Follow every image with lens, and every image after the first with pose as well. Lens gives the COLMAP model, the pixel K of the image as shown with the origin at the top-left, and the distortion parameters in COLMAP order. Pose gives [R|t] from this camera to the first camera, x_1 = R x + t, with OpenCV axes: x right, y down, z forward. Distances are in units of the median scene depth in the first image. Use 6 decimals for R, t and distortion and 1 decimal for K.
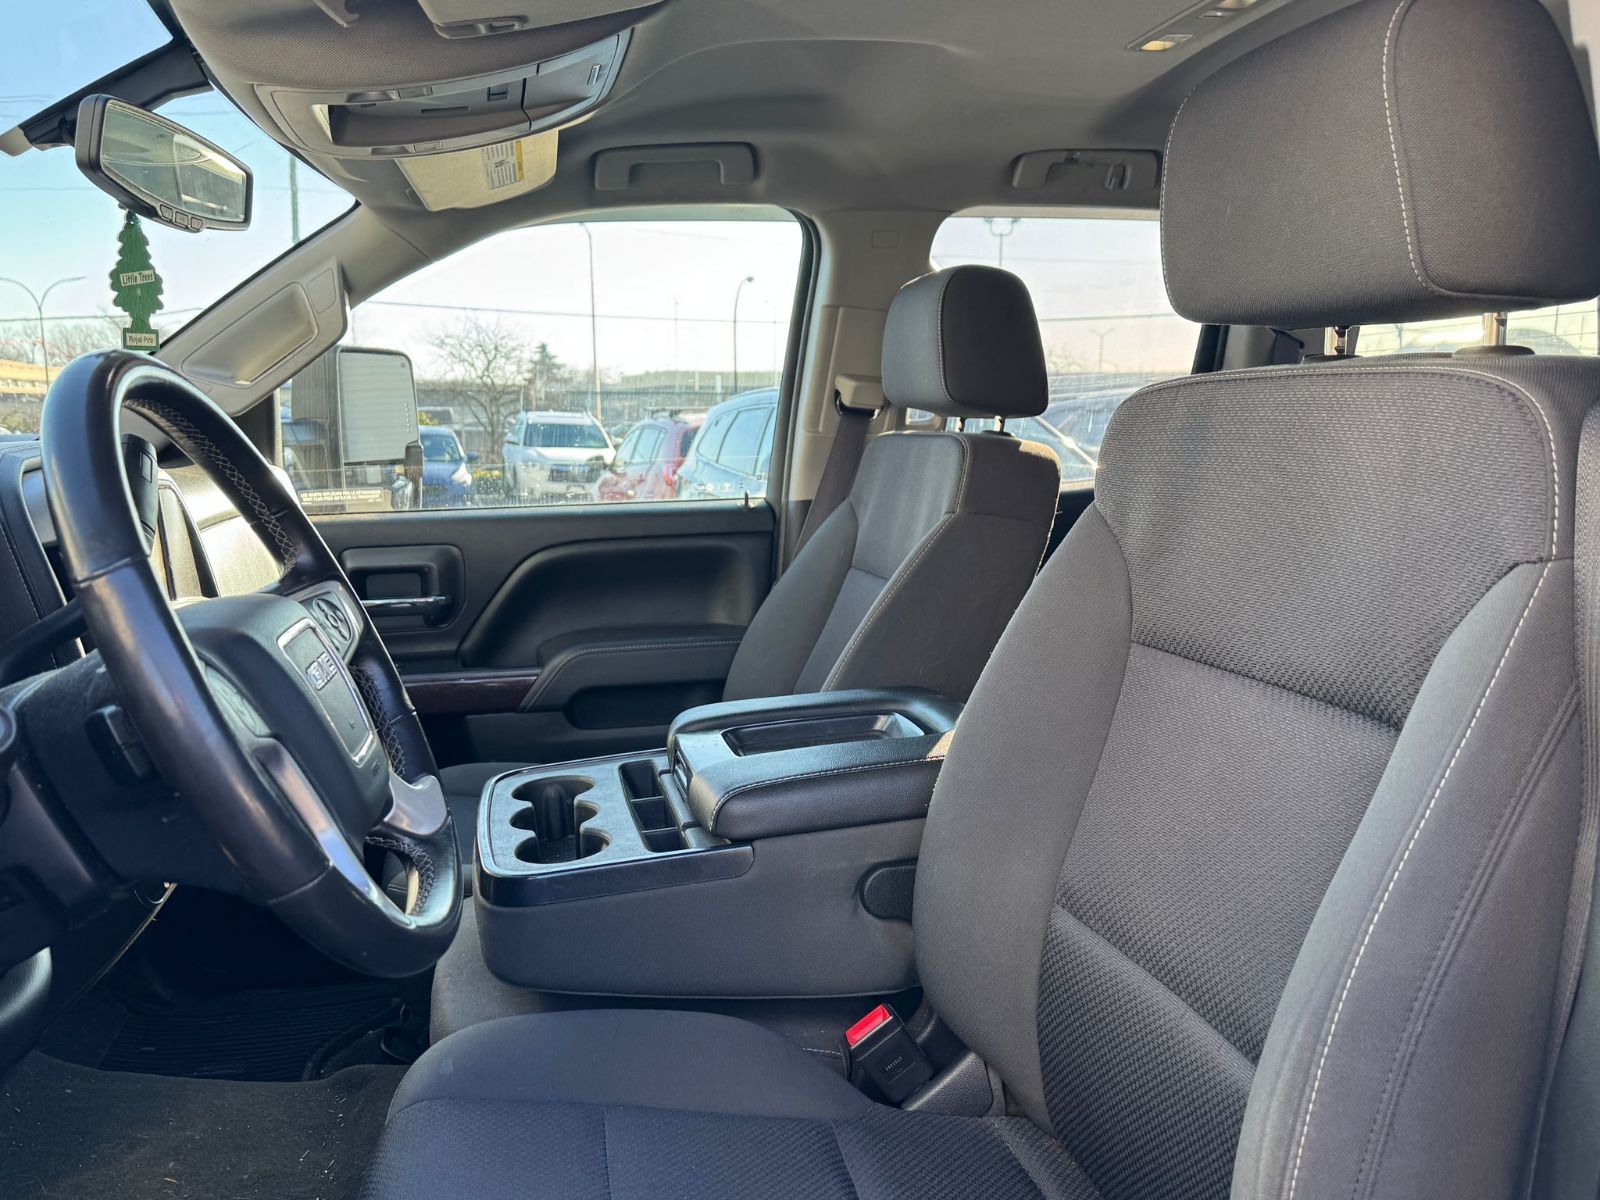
lens RADIAL K [[1311.4, 0, 789.8], [0, 1311.4, 614.4], [0, 0, 1]] dist [0.056947, -0.087456]
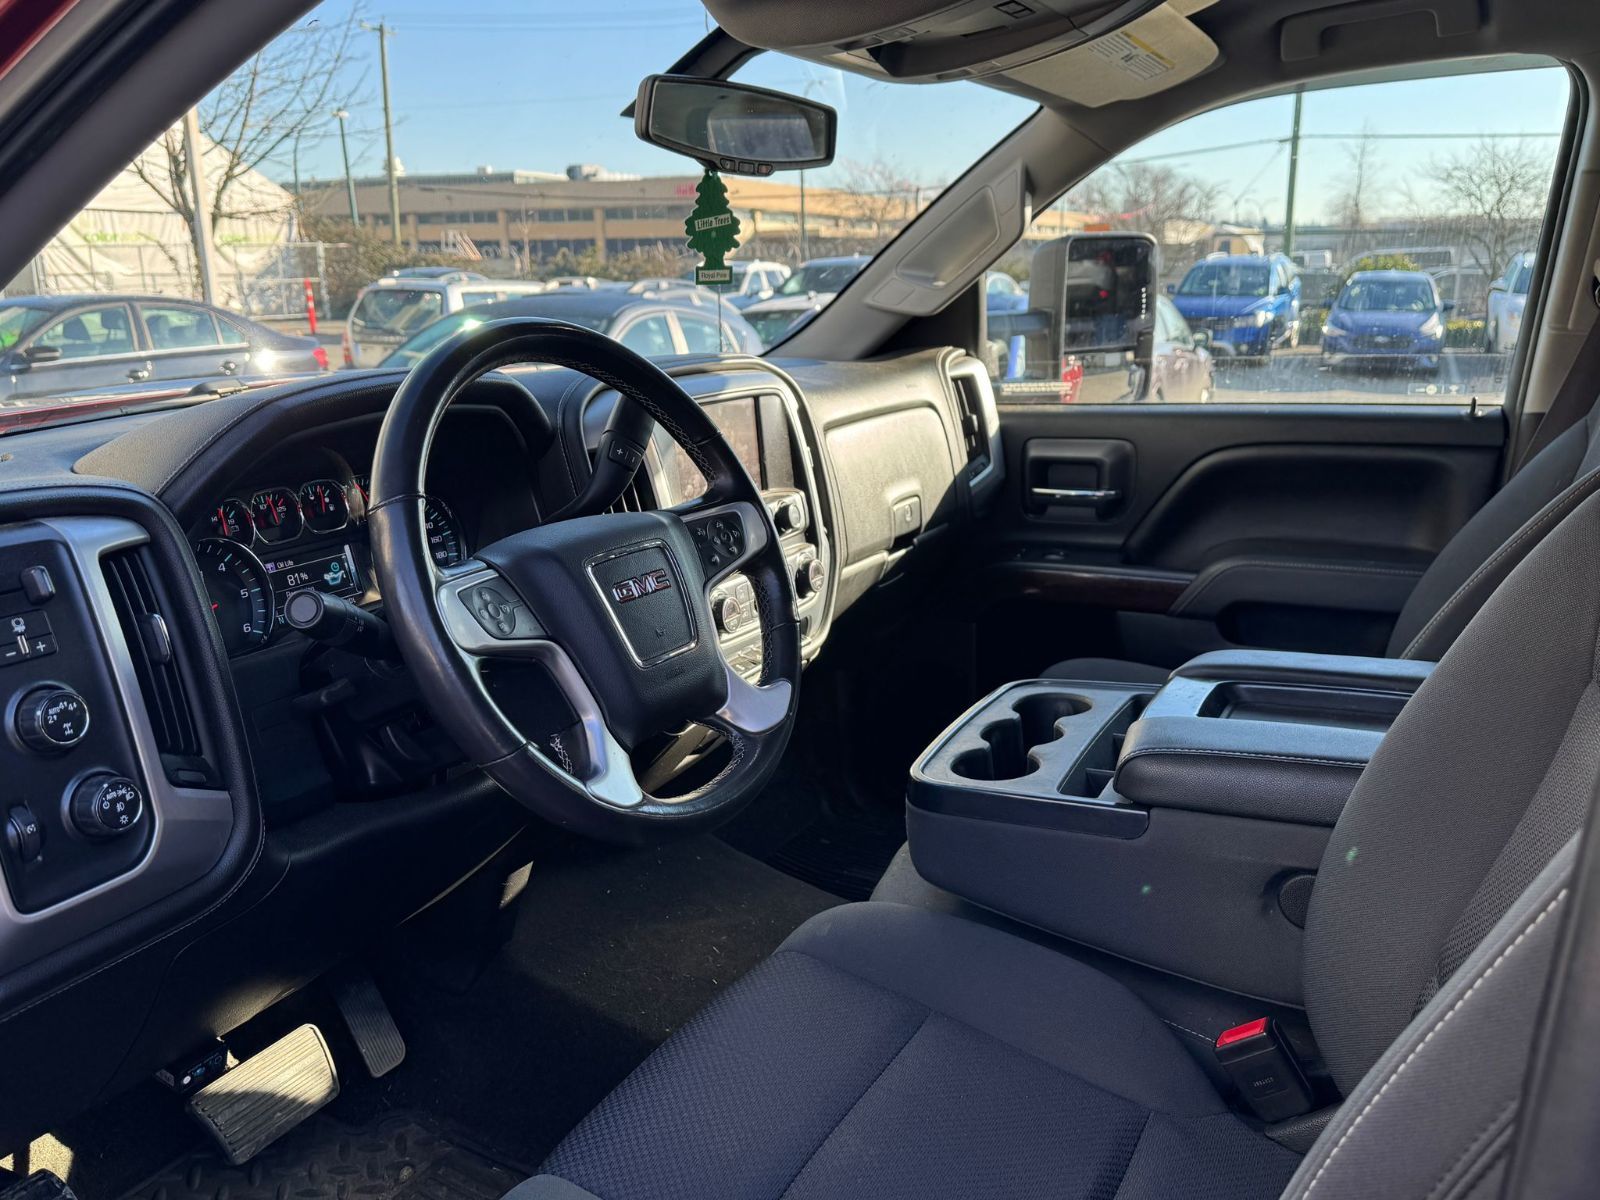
lens RADIAL K [[1311.4, 0, 838.6], [0, 1311.4, 607.1], [0, 0, 1]] dist [0.056947, -0.087456]
pose [[0.778857, 0.146334, -0.609892, 0.200251], [-0.079132, 0.987558, 0.135895, -0.045732], [0.622190, -0.057581, 0.780746, 0.070981]]
